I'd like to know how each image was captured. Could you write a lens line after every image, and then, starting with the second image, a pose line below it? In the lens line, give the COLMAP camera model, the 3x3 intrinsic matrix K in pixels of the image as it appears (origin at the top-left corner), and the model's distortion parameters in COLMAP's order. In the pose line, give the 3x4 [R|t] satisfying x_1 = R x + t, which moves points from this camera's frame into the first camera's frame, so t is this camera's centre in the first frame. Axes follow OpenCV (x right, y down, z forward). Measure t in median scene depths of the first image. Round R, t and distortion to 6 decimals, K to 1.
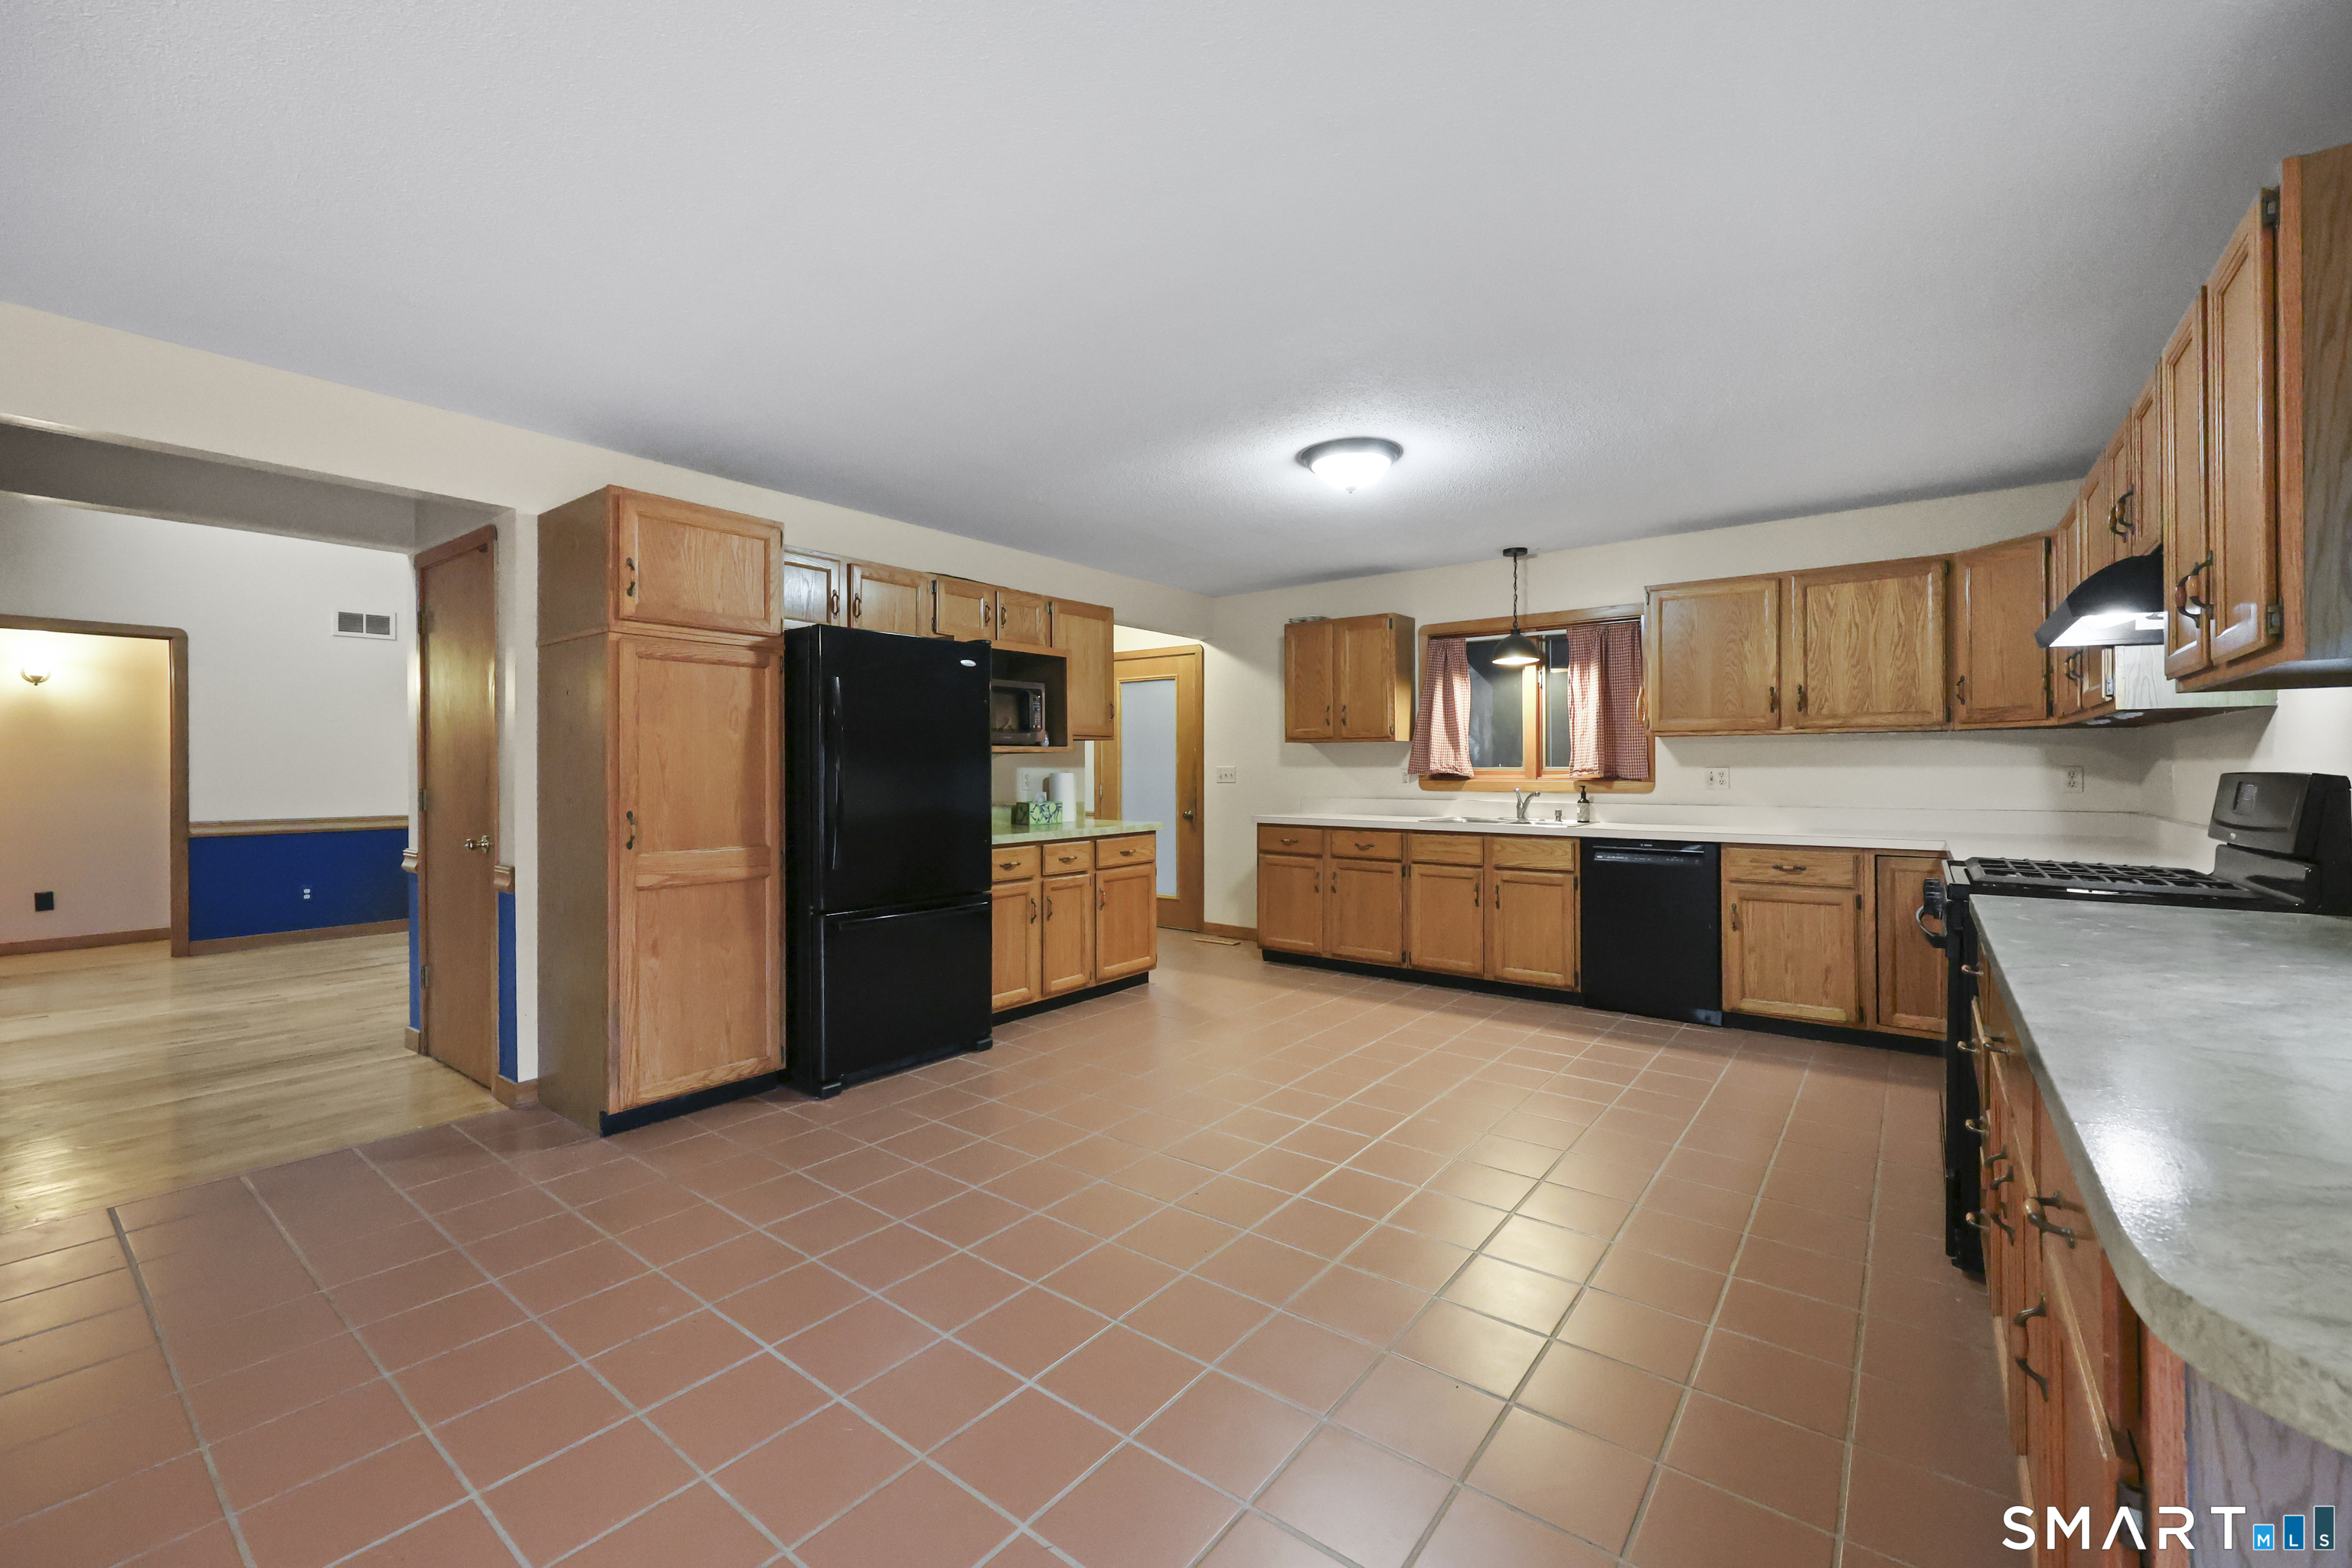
lens RADIAL K [[965.0, 0, 1182.0], [0, 965.0, 761.2], [0, 0, 1]] dist [-0.002535, 0.000383]
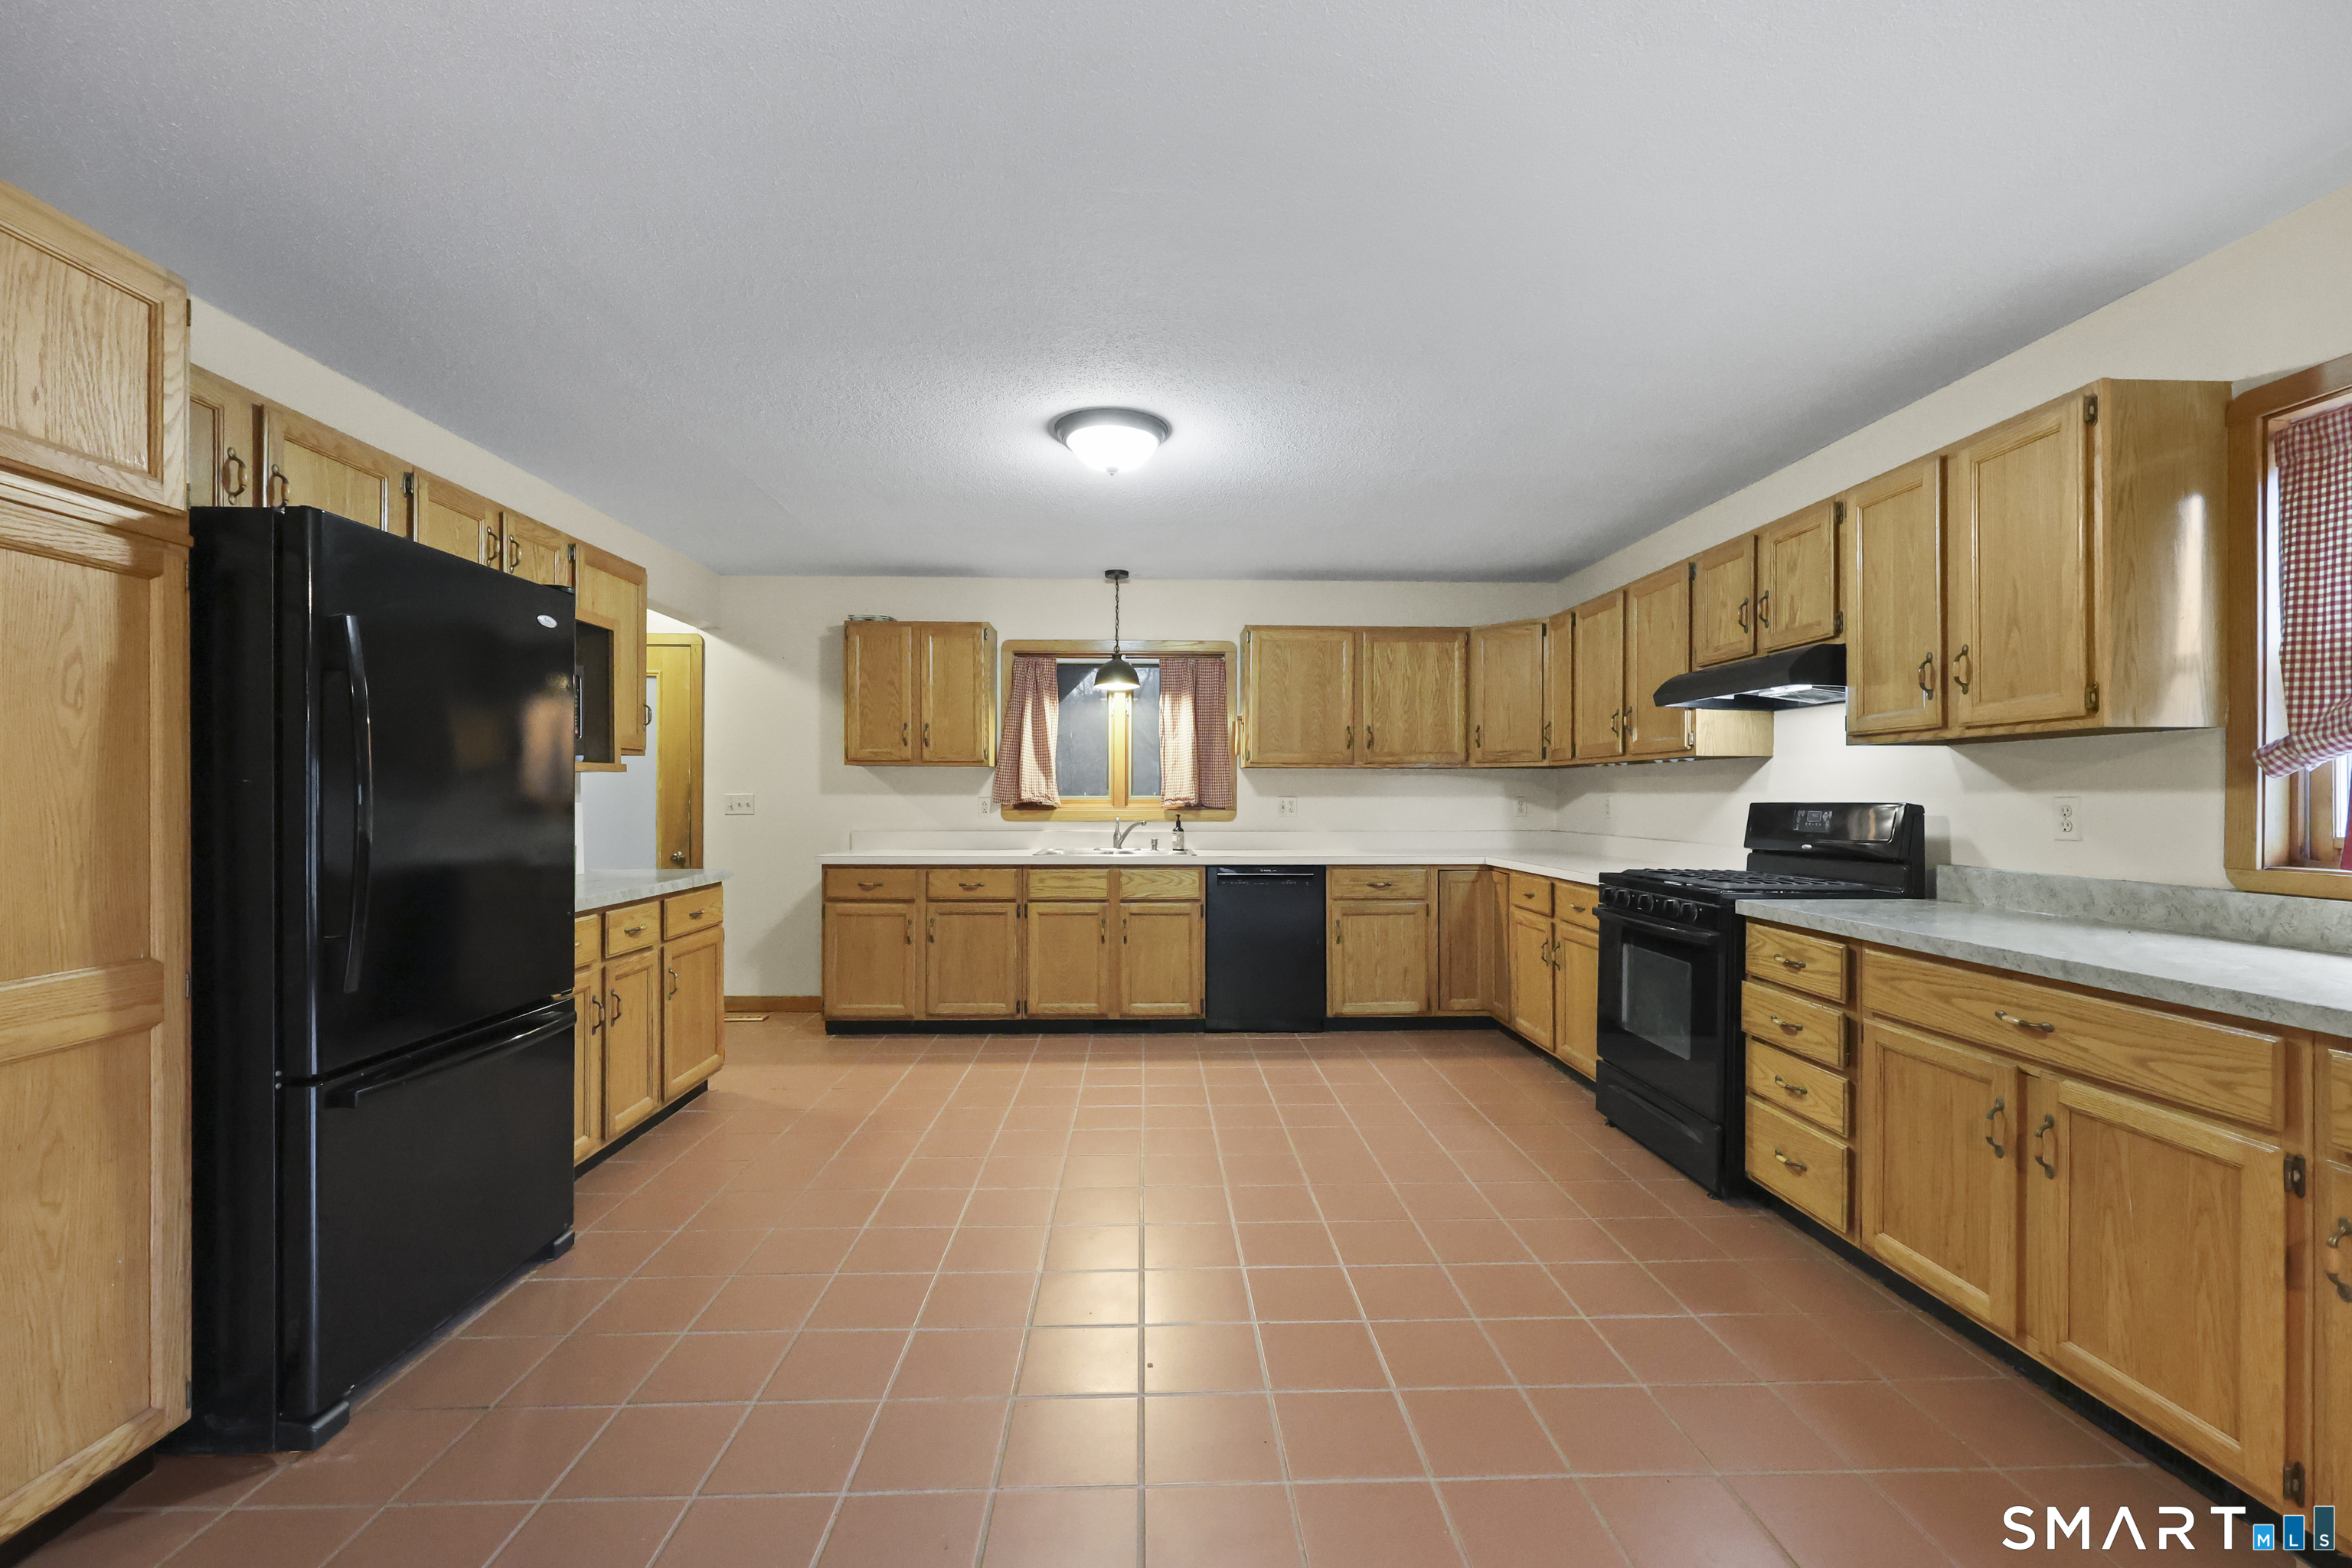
lens RADIAL K [[968.2, 0, 1182.9], [0, 968.2, 791.2], [0, 0, 1]] dist [0.000181, 0.000243]
pose [[0.767409, 0.006403, 0.641126, -0.253512], [-0.007348, 0.999972, -0.001192, 0.002222], [-0.641116, -0.003797, 0.767435, 0.232472]]
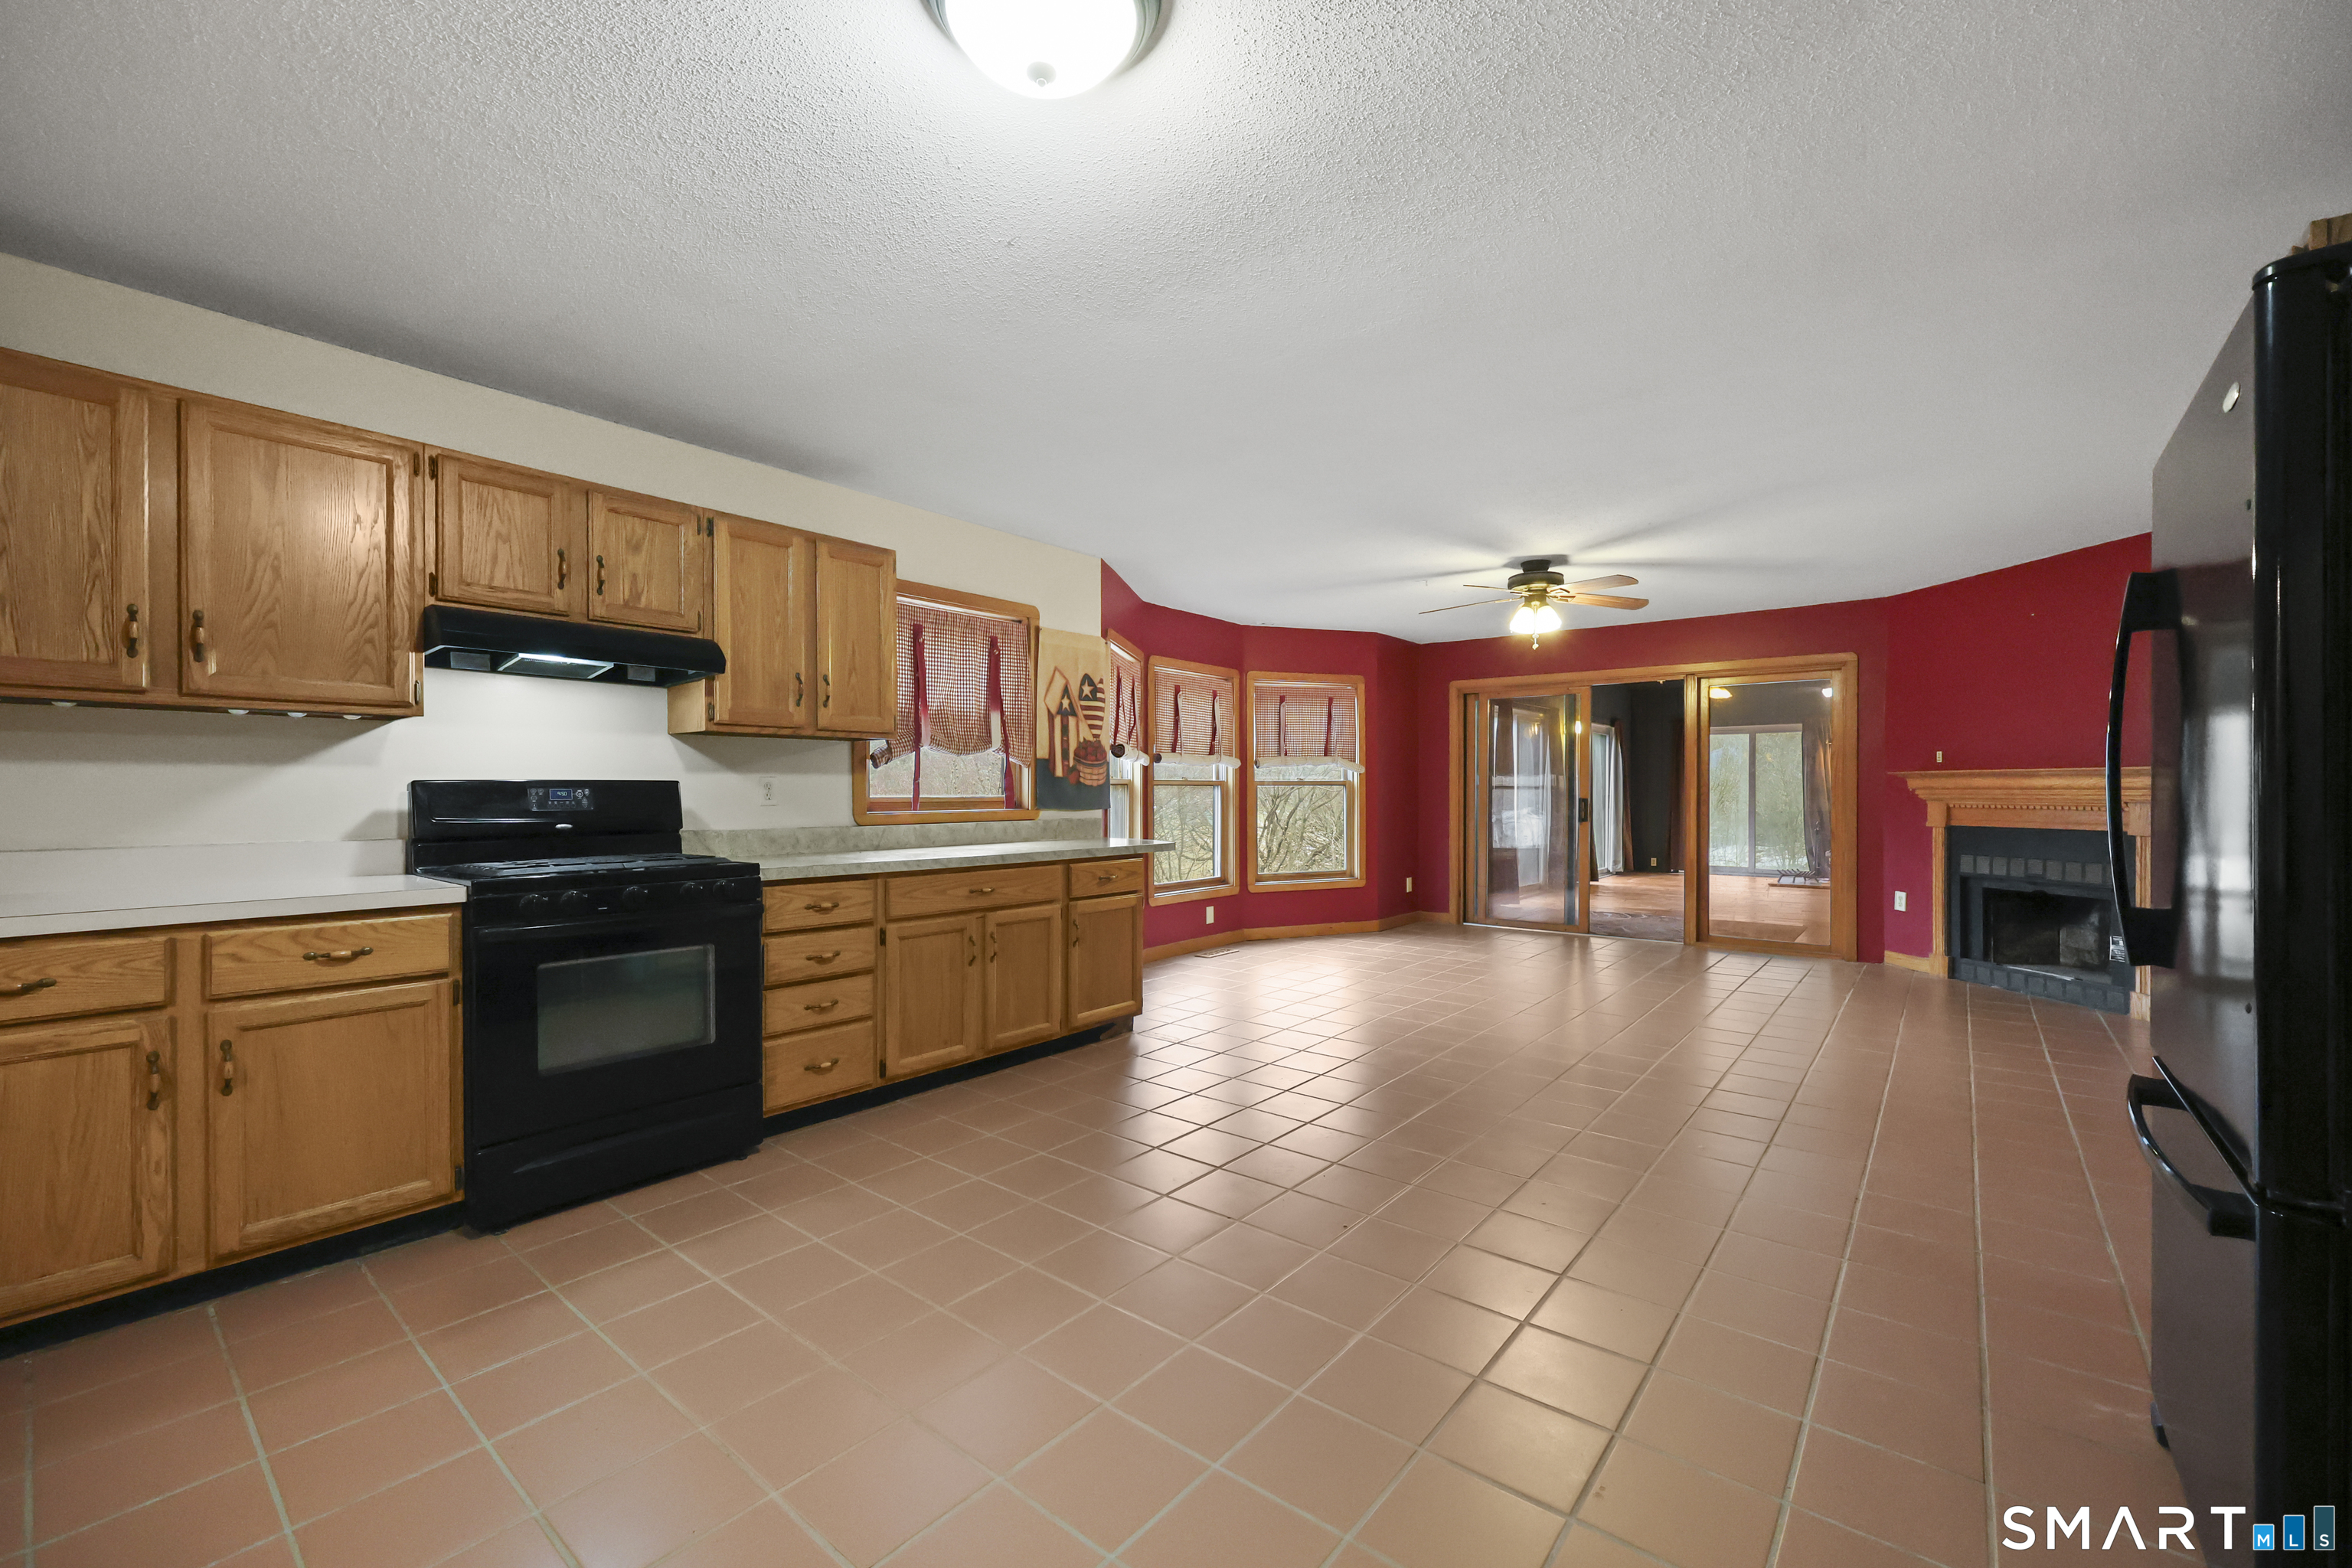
lens RADIAL K [[949.6, 0, 1176.0], [0, 949.6, 784.0], [0, 0, 1]] dist [-0.000616, 0.000199]
pose [[-0.999347, 0.001366, 0.036103, 0.083603], [0.000914, 0.999921, -0.012534, 0.016989], [-0.036117, -0.012492, -0.999269, 1.092280]]
